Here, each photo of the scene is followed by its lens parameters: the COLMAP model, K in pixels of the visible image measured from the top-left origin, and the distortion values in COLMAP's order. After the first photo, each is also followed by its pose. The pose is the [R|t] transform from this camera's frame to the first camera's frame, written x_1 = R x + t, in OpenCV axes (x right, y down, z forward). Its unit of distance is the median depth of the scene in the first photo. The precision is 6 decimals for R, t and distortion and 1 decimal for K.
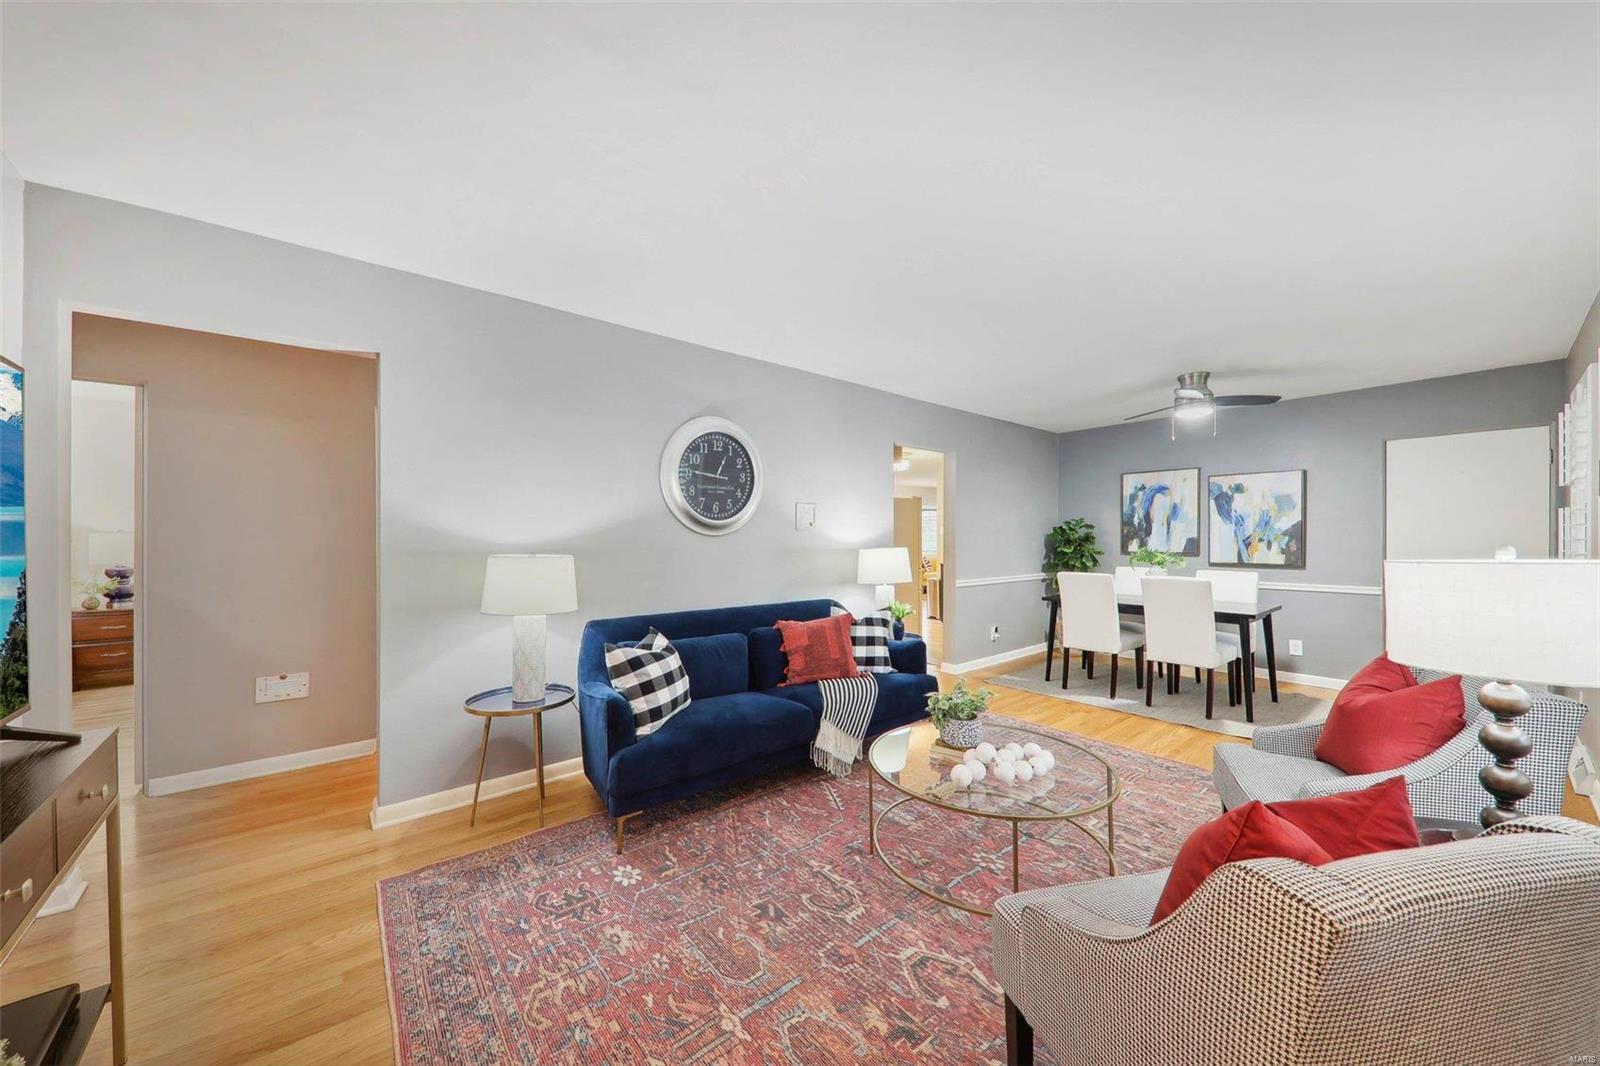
lens RADIAL K [[572.4, 0, 801.8], [0, 572.4, 539.5], [0, 0, 1]] dist [0.000728, -0.000209]
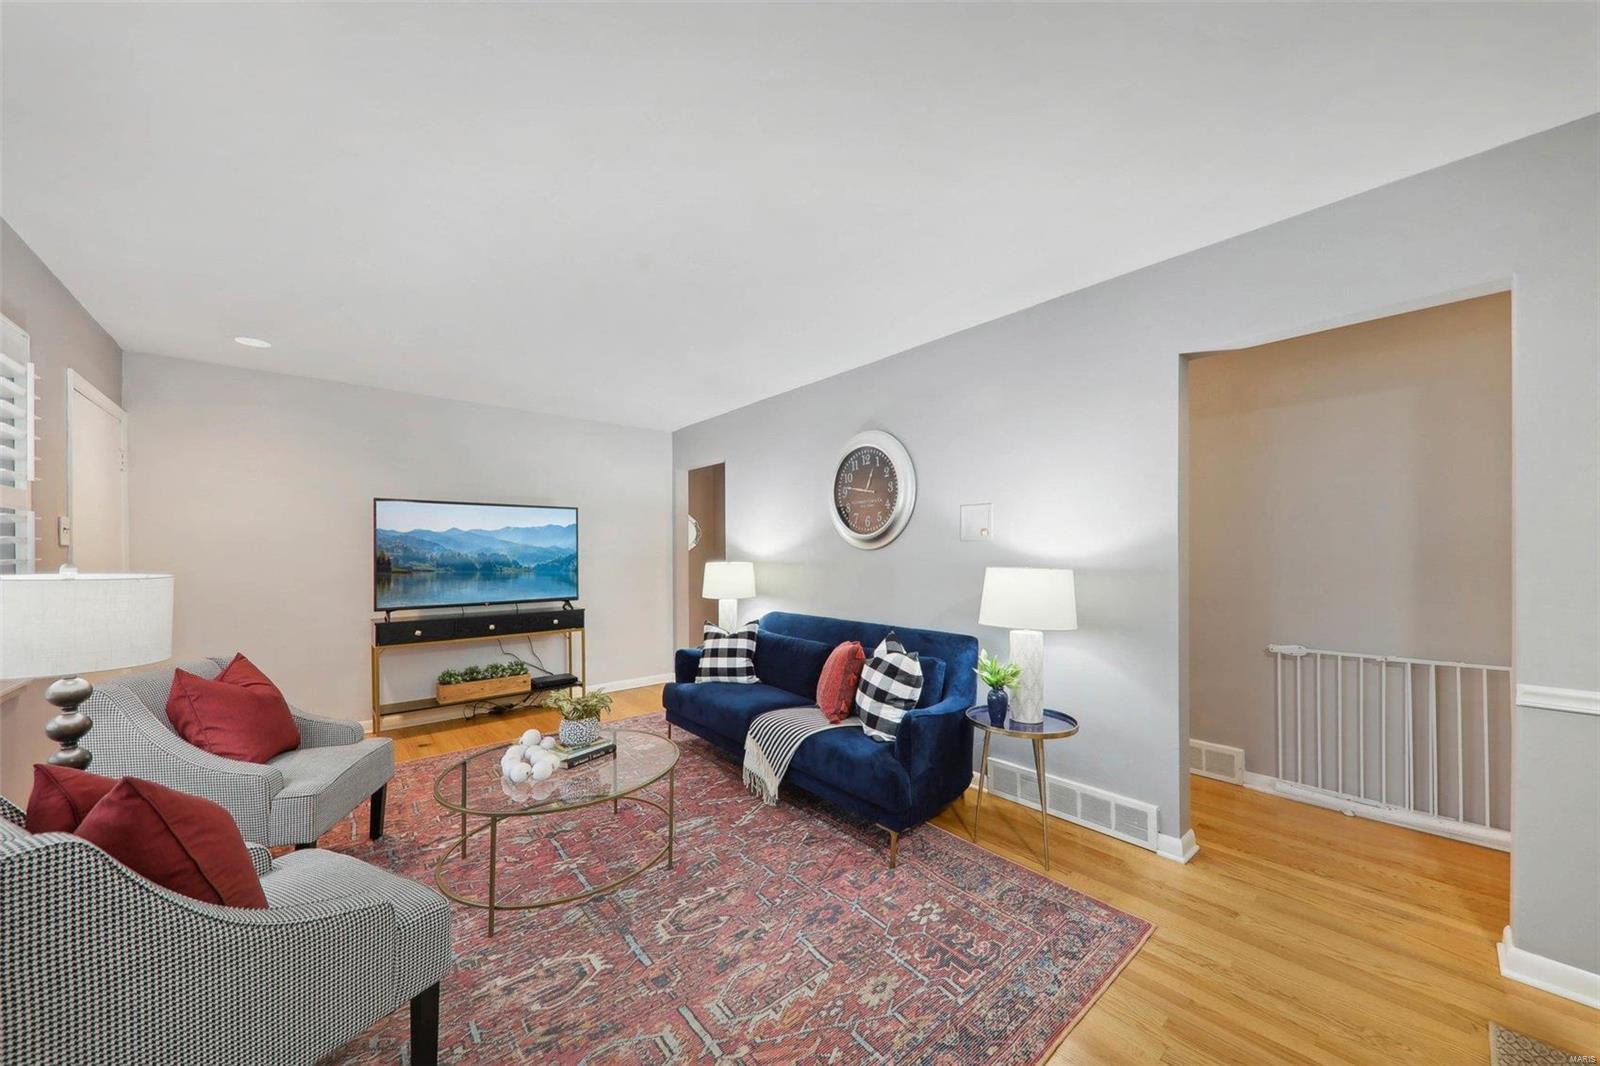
lens RADIAL K [[567.7, 0, 809.1], [0, 567.7, 547.3], [0, 0, 1]] dist [0.015461, -0.006232]
pose [[0.016199, -0.005427, -0.999854, 0.800860], [0.002763, 0.999982, -0.005383, -0.003587], [0.999865, -0.002675, 0.016214, 0.826800]]
